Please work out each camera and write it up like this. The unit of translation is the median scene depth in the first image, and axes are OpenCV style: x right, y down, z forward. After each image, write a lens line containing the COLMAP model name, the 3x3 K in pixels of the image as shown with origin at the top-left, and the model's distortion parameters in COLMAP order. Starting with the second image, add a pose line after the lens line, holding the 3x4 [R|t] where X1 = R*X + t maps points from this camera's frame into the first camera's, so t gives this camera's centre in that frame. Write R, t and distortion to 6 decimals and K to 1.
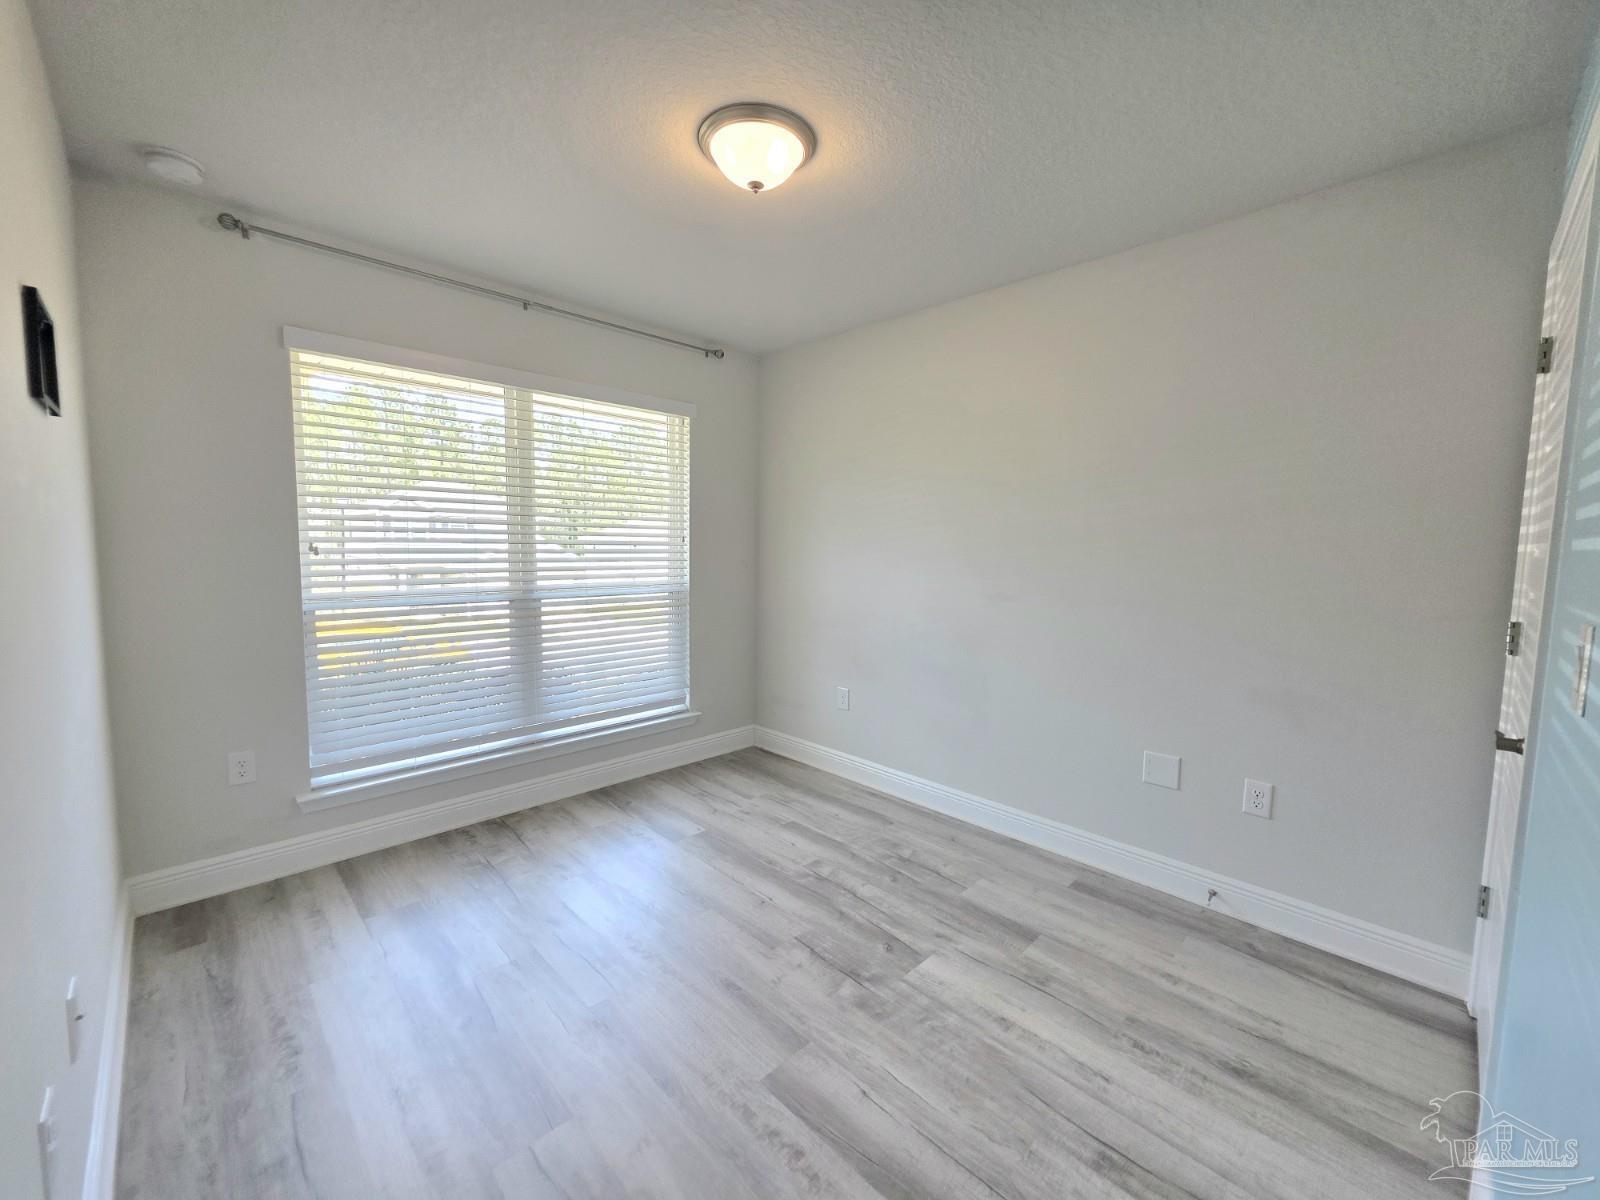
lens RADIAL K [[640.5, 0, 796.7], [0, 640.5, 598.8], [0, 0, 1]] dist [0.000160, 0.000029]
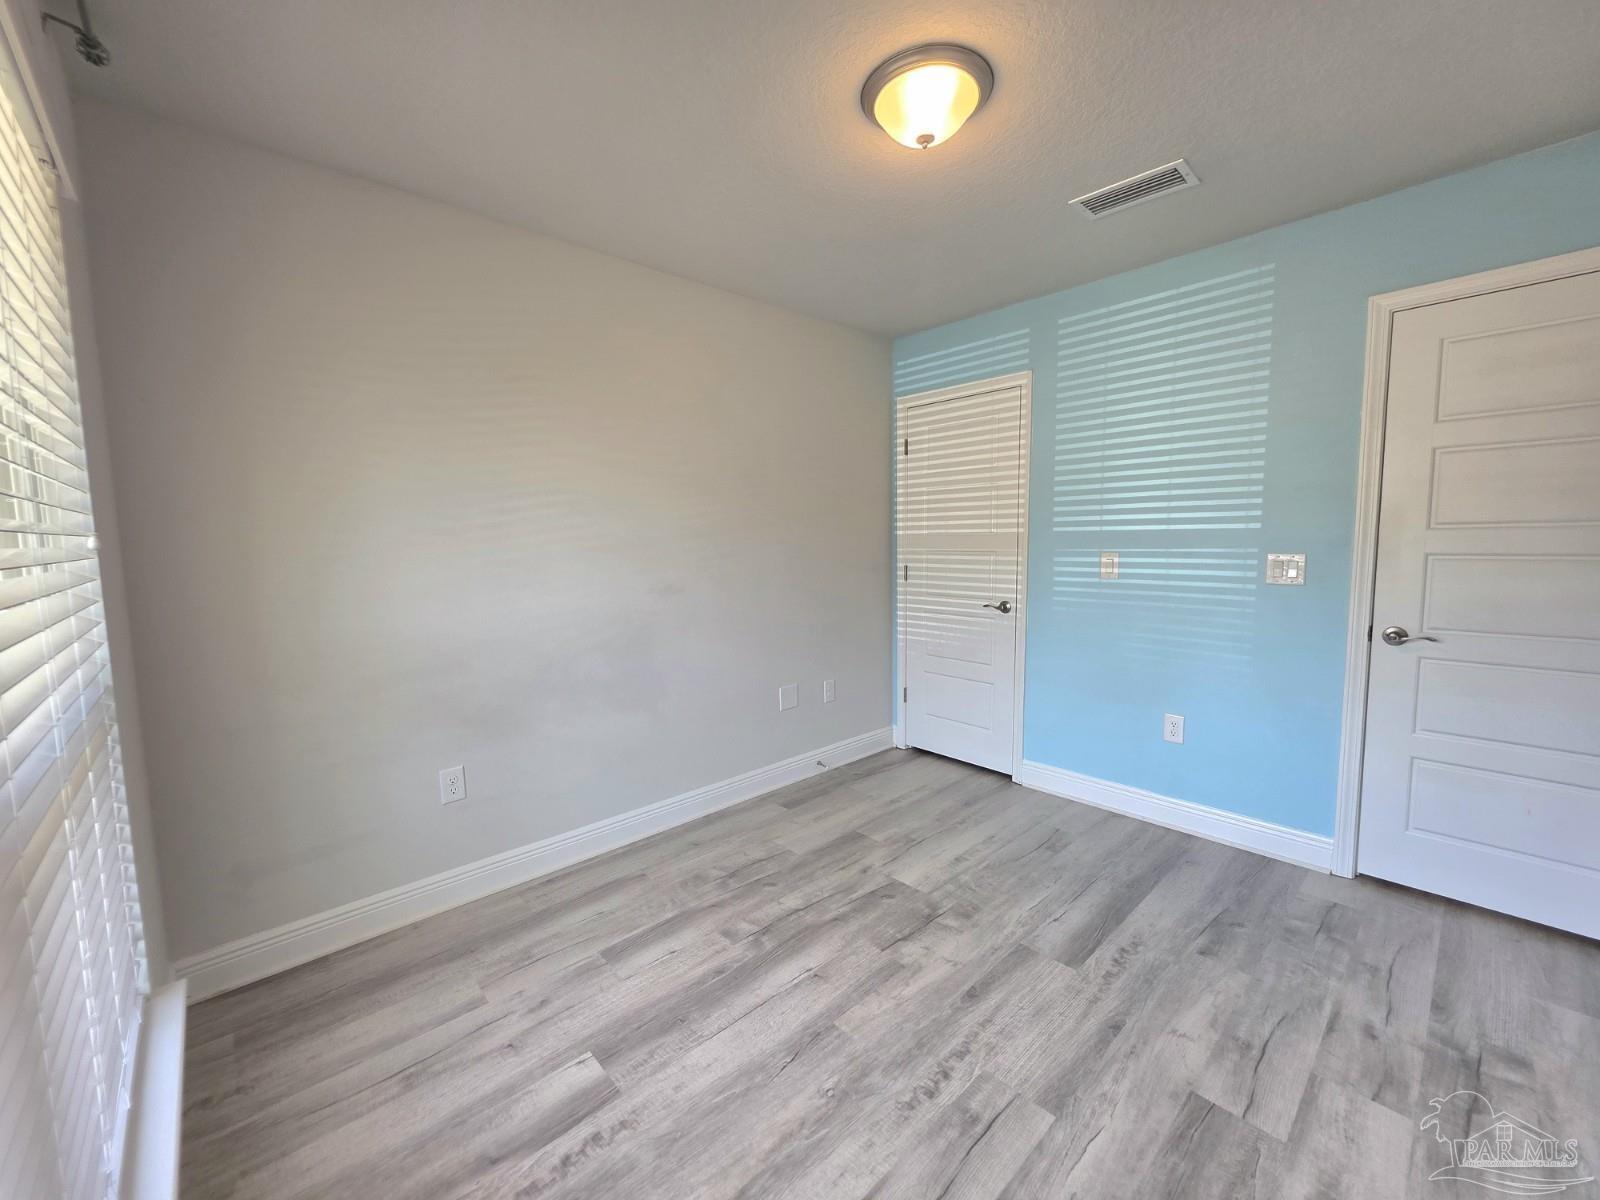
lens RADIAL K [[640.5, 0, 796.7], [0, 640.5, 598.8], [0, 0, 1]] dist [0.000160, 0.000029]
pose [[0.030379, -0.109892, 0.993479, -0.801625], [0.102848, 0.989006, 0.106253, -0.090647], [-0.994233, 0.098949, 0.041347, 0.929955]]
